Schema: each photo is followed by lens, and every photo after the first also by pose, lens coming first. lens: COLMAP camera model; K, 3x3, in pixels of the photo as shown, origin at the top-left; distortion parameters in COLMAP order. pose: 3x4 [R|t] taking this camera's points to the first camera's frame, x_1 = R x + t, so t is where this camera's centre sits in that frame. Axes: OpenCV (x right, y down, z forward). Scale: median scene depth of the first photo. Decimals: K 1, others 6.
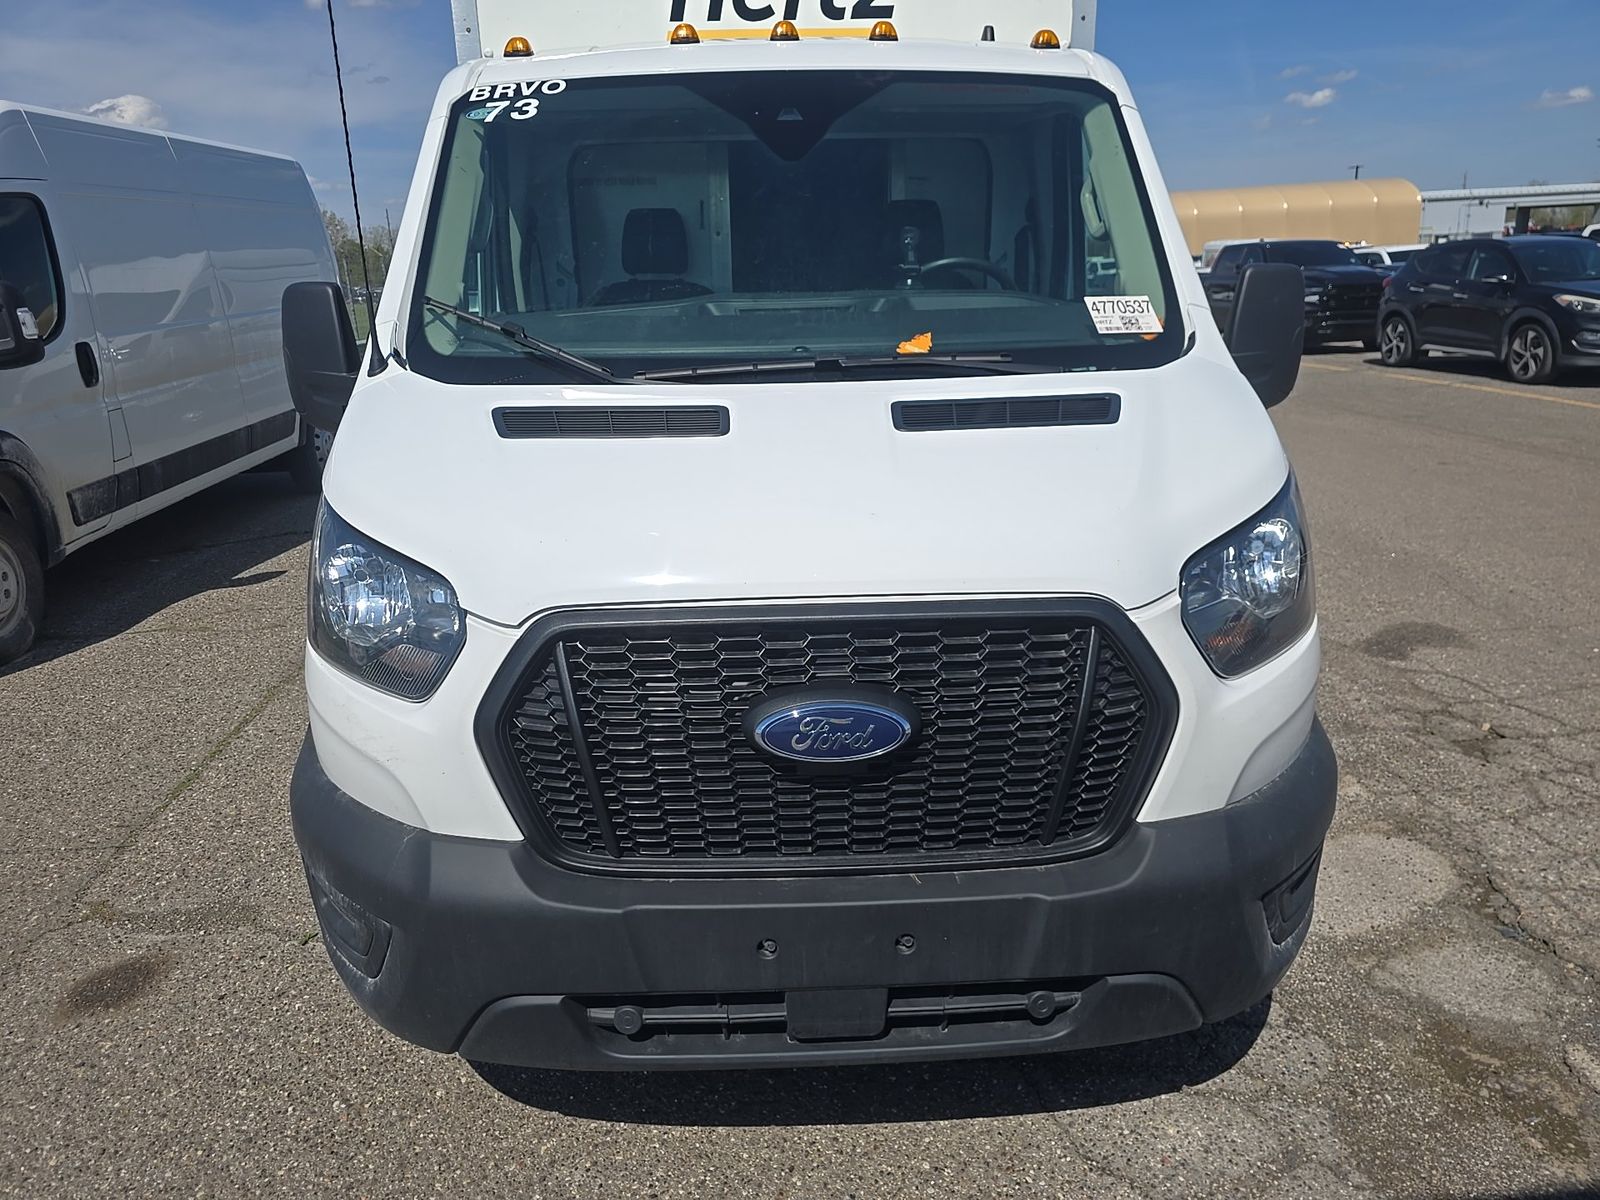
lens RADIAL K [[1113.5, 0, 800.0], [0, 1113.5, 600.0], [0, 0, 1]] dist [-0.007554, -0.003177]
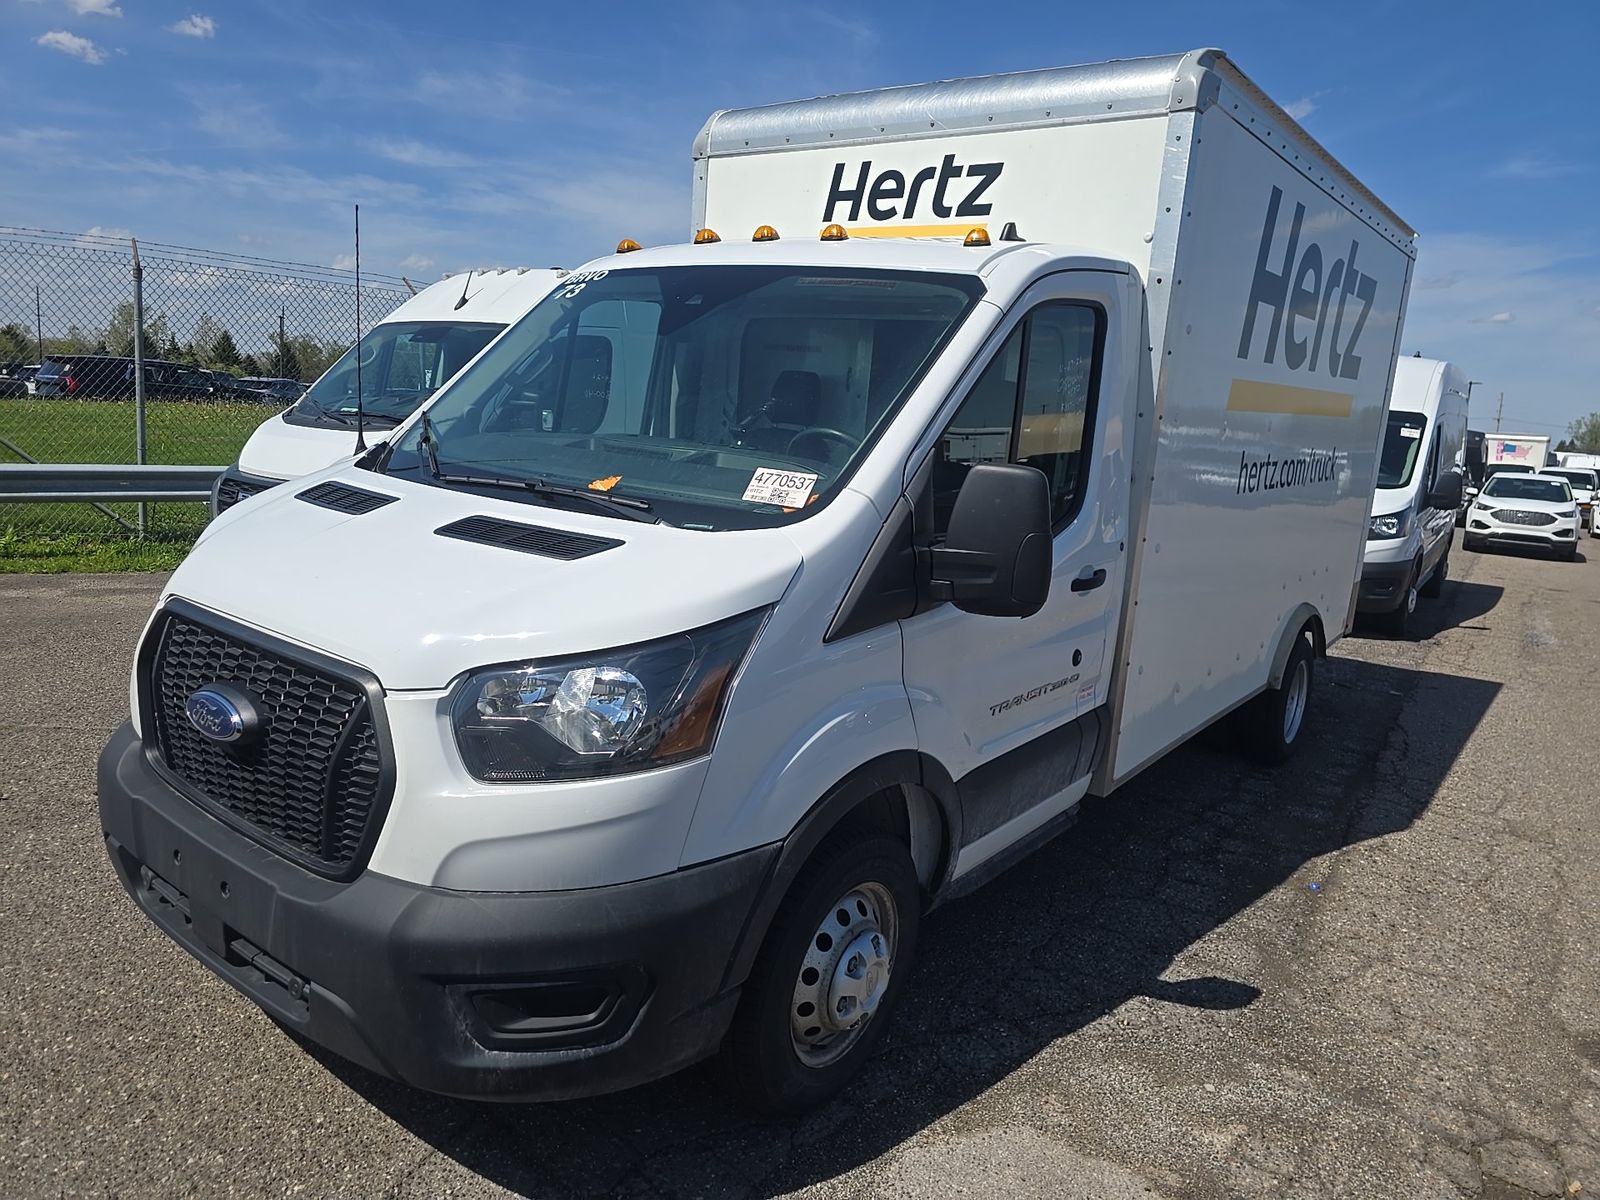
lens RADIAL K [[1113.5, 0, 800.0], [0, 1113.5, 600.0], [0, 0, 1]] dist [-0.007554, -0.003177]
pose [[0.759500, 0.190044, -0.622127, 0.677331], [-0.274413, 0.960714, -0.041533, -0.078437], [0.589794, 0.202265, 0.781814, 0.140243]]
